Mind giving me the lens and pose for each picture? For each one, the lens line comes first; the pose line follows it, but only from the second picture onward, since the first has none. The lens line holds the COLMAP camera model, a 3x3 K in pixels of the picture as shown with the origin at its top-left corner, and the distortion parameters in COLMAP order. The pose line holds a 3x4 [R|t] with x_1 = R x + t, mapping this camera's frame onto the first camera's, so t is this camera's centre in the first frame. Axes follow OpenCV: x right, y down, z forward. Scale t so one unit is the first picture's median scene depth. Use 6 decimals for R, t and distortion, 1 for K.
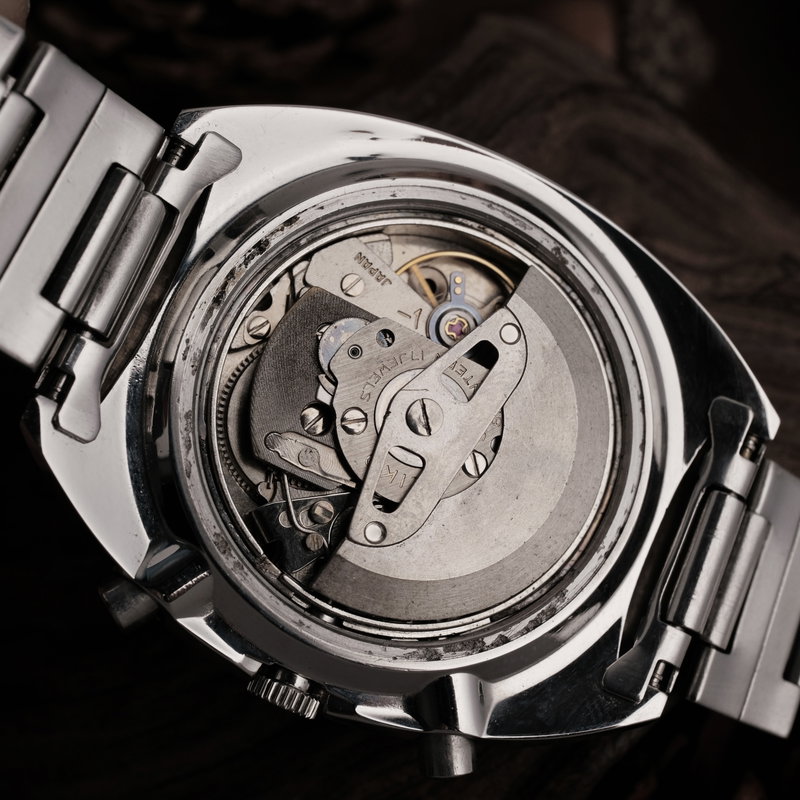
lens RADIAL K [[1486.9, 0, 400.0], [0, 1486.9, 400.0], [0, 0, 1]] dist [0.023019, 0.071236]
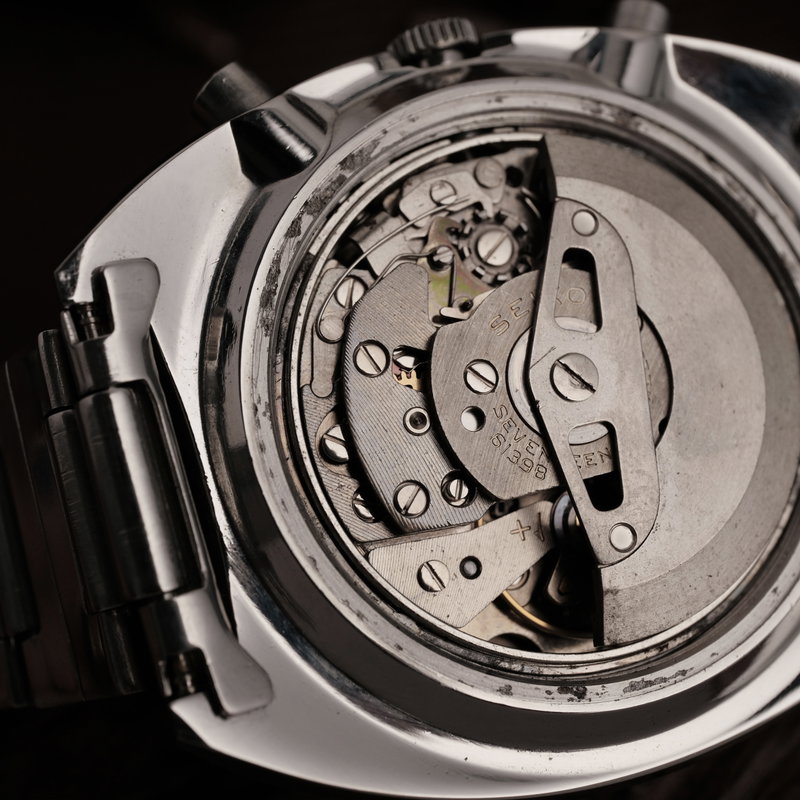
lens RADIAL K [[1486.9, 0, 400.0], [0, 1486.9, 400.0], [0, 0, 1]] dist [0.023019, 0.071236]
pose [[-0.655092, 0.559104, -0.508191, 0.458949], [-0.684875, -0.723459, 0.086912, -0.002050], [-0.319062, 0.404982, 0.856848, 0.373571]]
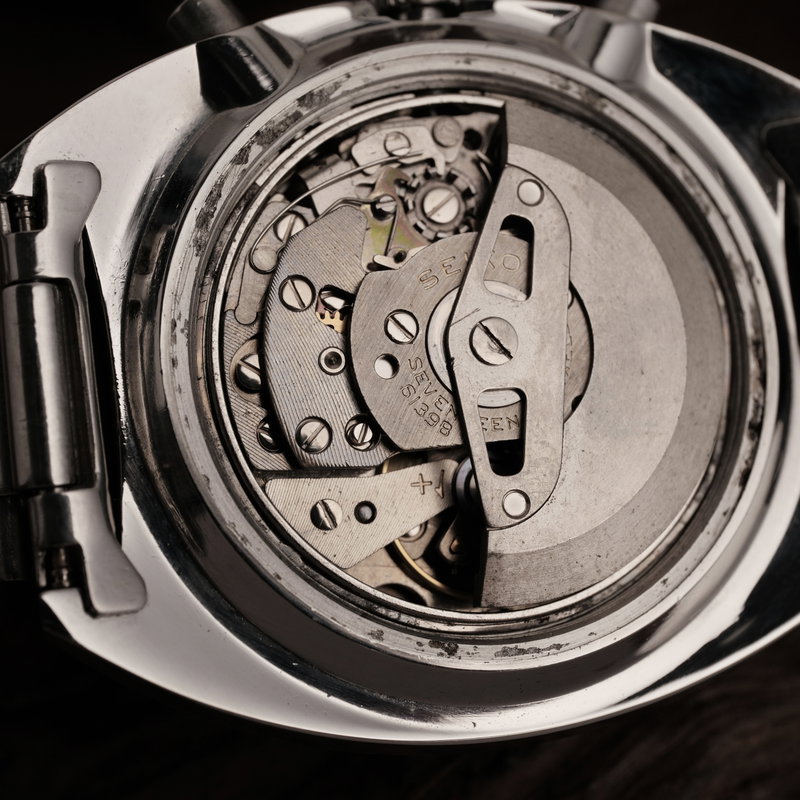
lens RADIAL K [[1486.9, 0, 400.0], [0, 1486.9, 400.0], [0, 0, 1]] dist [0.023019, 0.071236]
pose [[-0.750278, 0.456995, -0.477743, 0.425388], [-0.567361, -0.816032, 0.110427, -0.069415], [-0.339388, 0.353903, 0.871532, 0.350393]]
